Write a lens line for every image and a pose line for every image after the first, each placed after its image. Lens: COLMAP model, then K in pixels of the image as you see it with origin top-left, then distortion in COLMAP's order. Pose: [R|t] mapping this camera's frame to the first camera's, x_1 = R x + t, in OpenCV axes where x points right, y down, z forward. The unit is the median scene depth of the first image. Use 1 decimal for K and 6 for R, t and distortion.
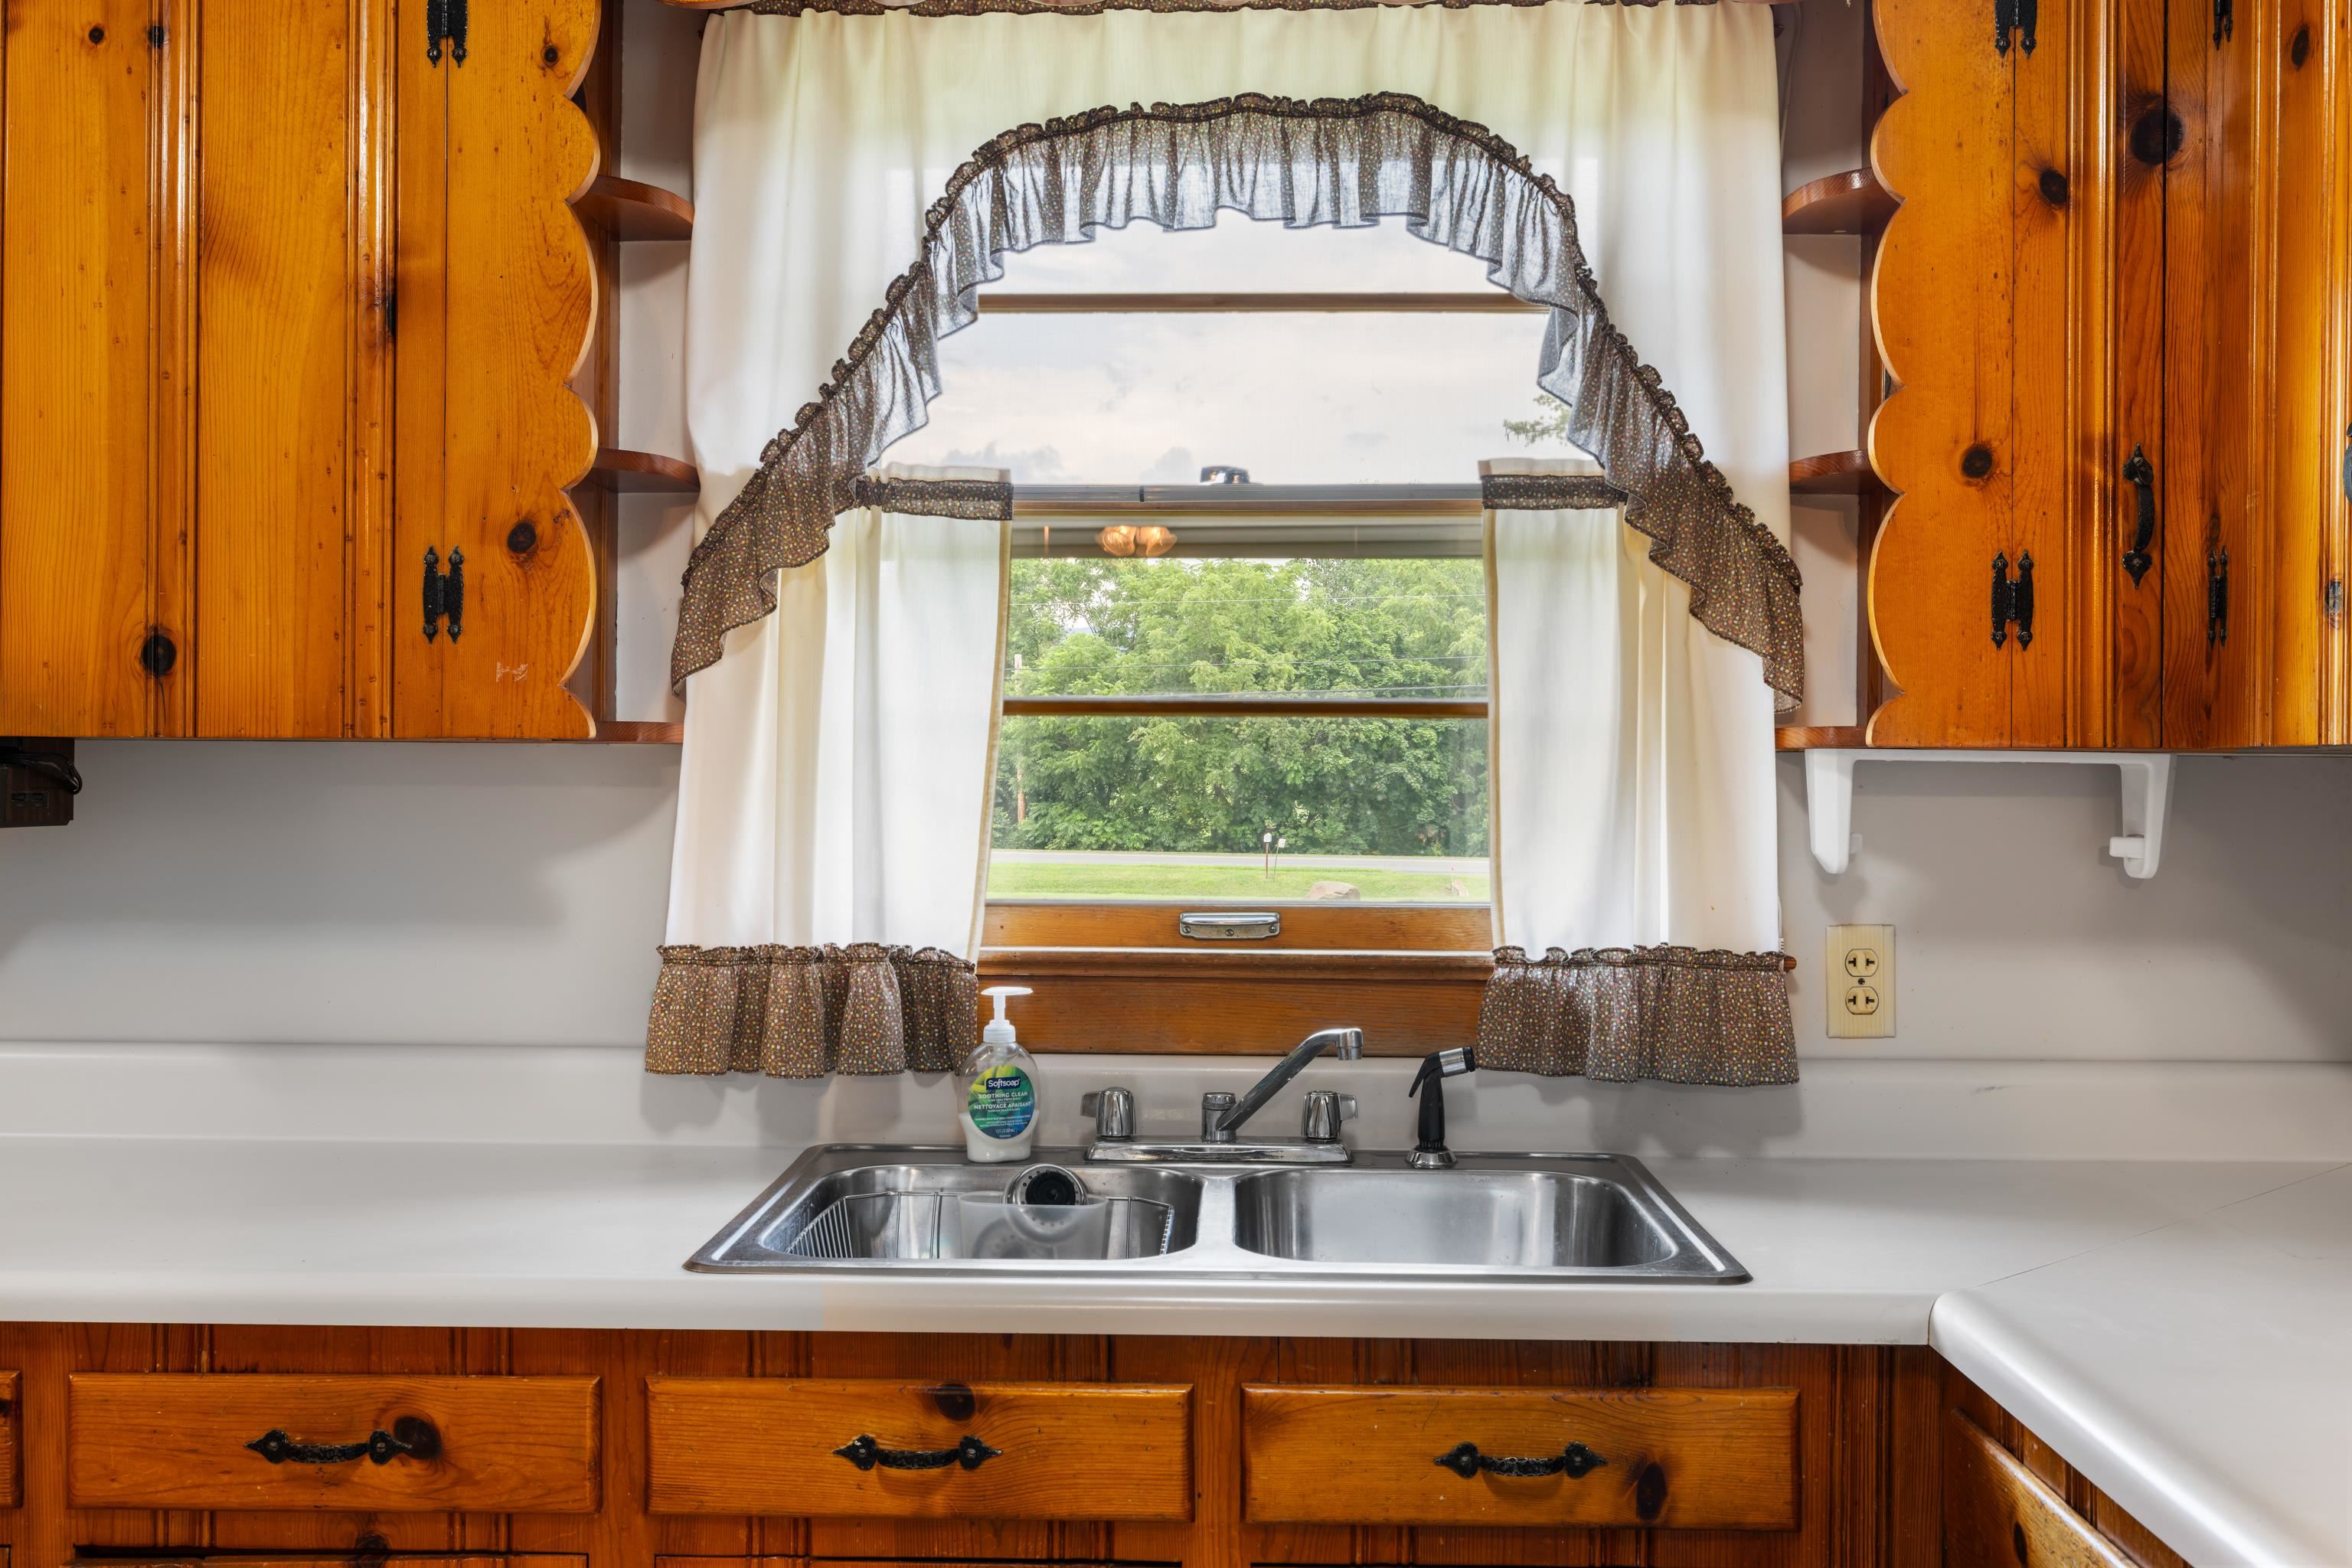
lens RADIAL K [[2246.7, 0, 1176.0], [0, 2246.7, 784.0], [0, 0, 1]] dist [0.006359, 0.003631]
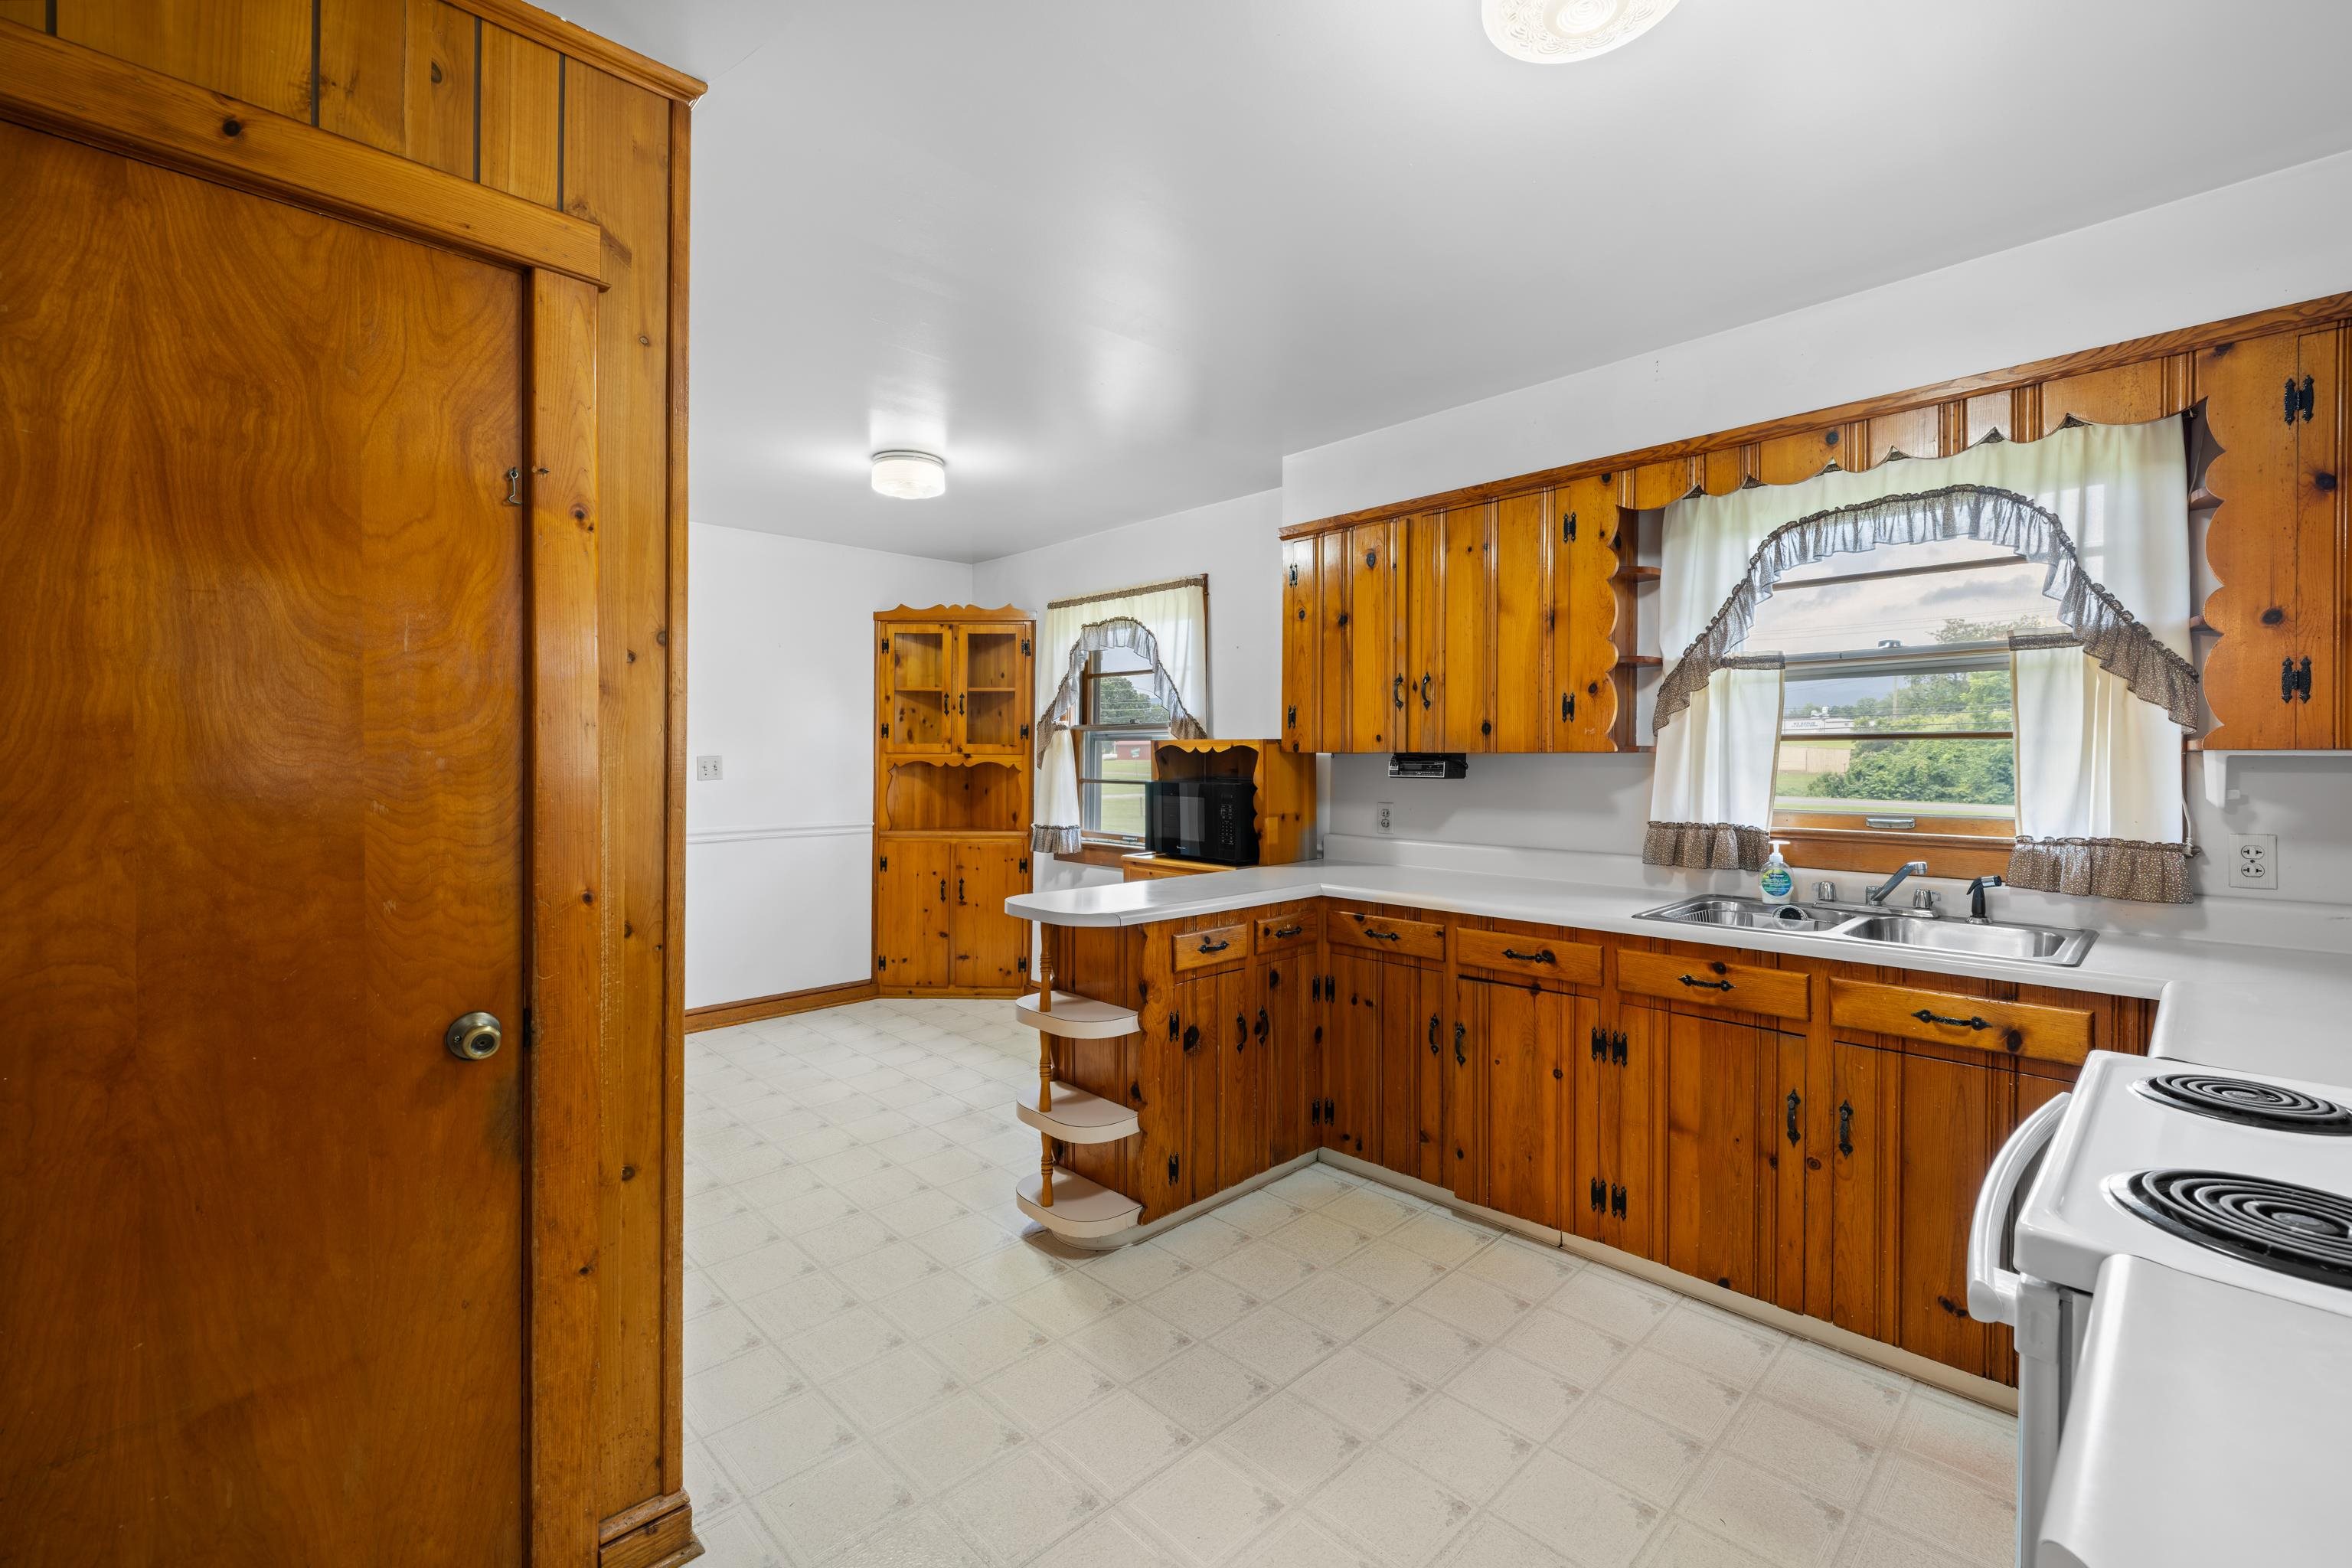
lens RADIAL K [[991.6, 0, 1180.9], [0, 991.6, 767.2], [0, 0, 1]] dist [-0.000279, 0.000286]
pose [[0.714085, 0.000564, -0.700058, 0.247654], [-0.002059, 0.999997, -0.001295, 0.003836], [0.700056, 0.002366, 0.714084, -0.365266]]
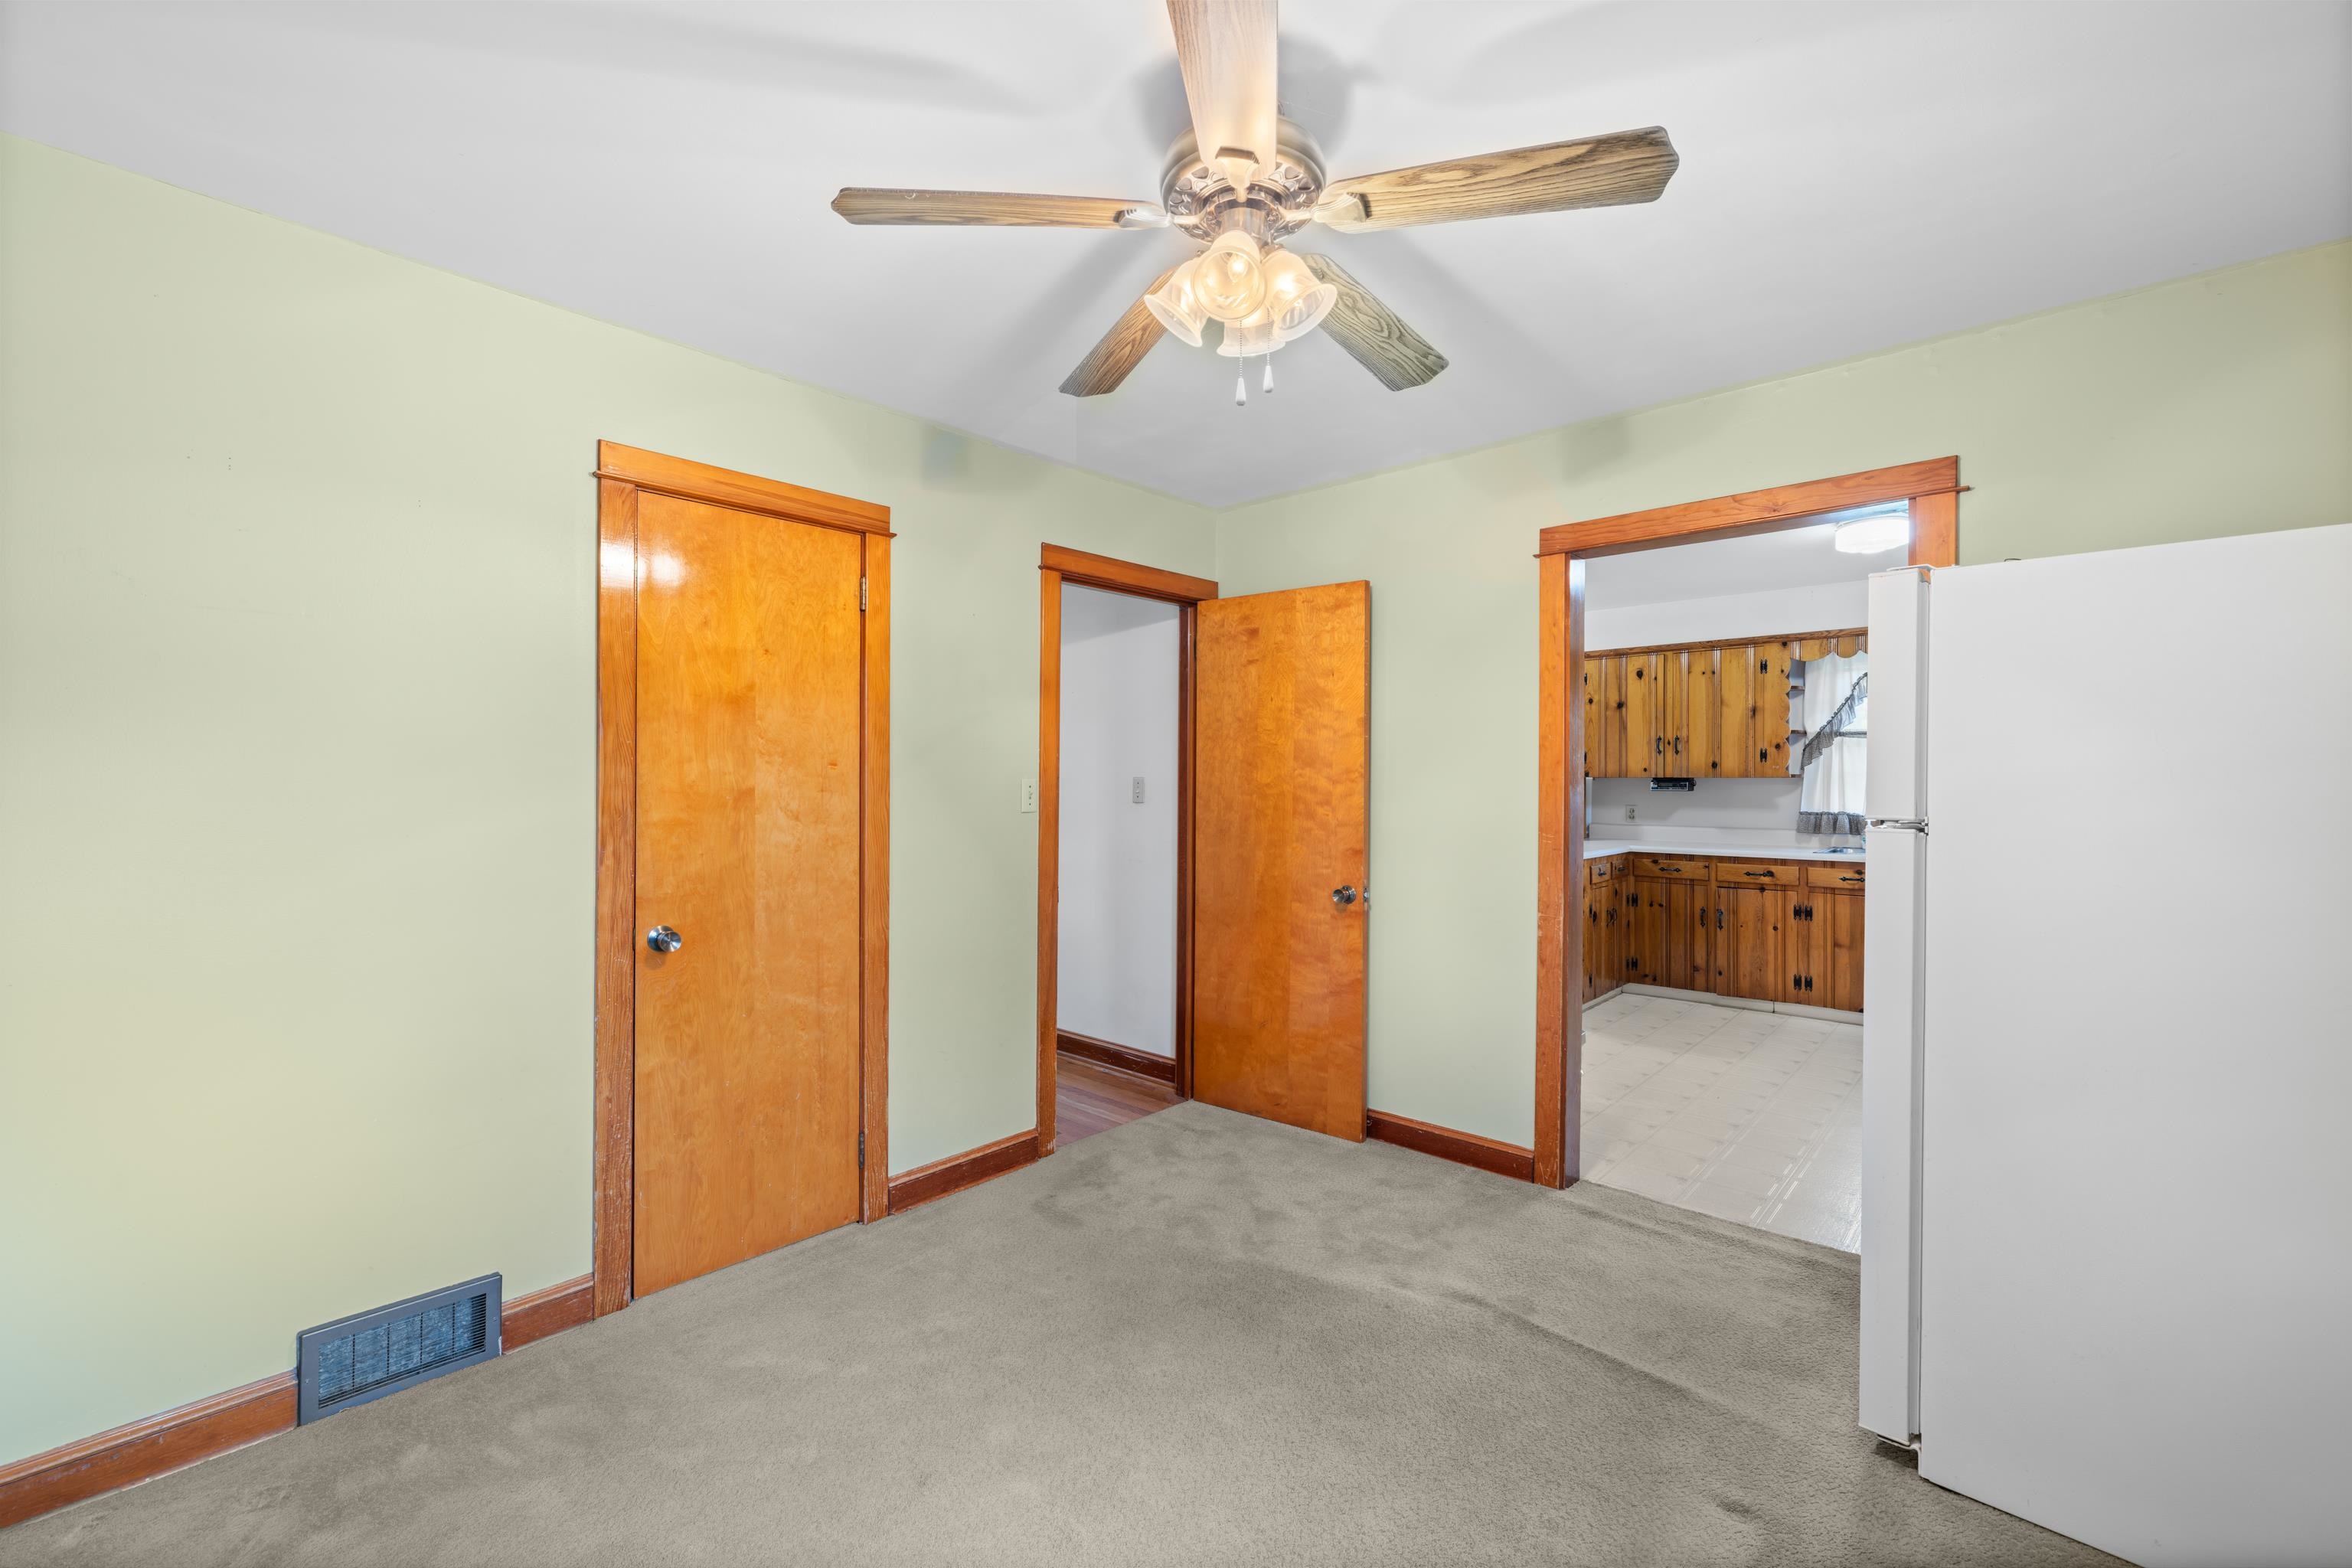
lens RADIAL K [[1005.3, 0, 1156.7], [0, 1005.3, 777.4], [0, 0, 1]] dist [-0.000862, 0.000066]
pose [[0.755355, -0.007766, -0.655270, 0.230989], [0.000163, 0.999932, -0.011663, 0.012550], [0.655316, 0.008703, 0.755305, -2.145780]]
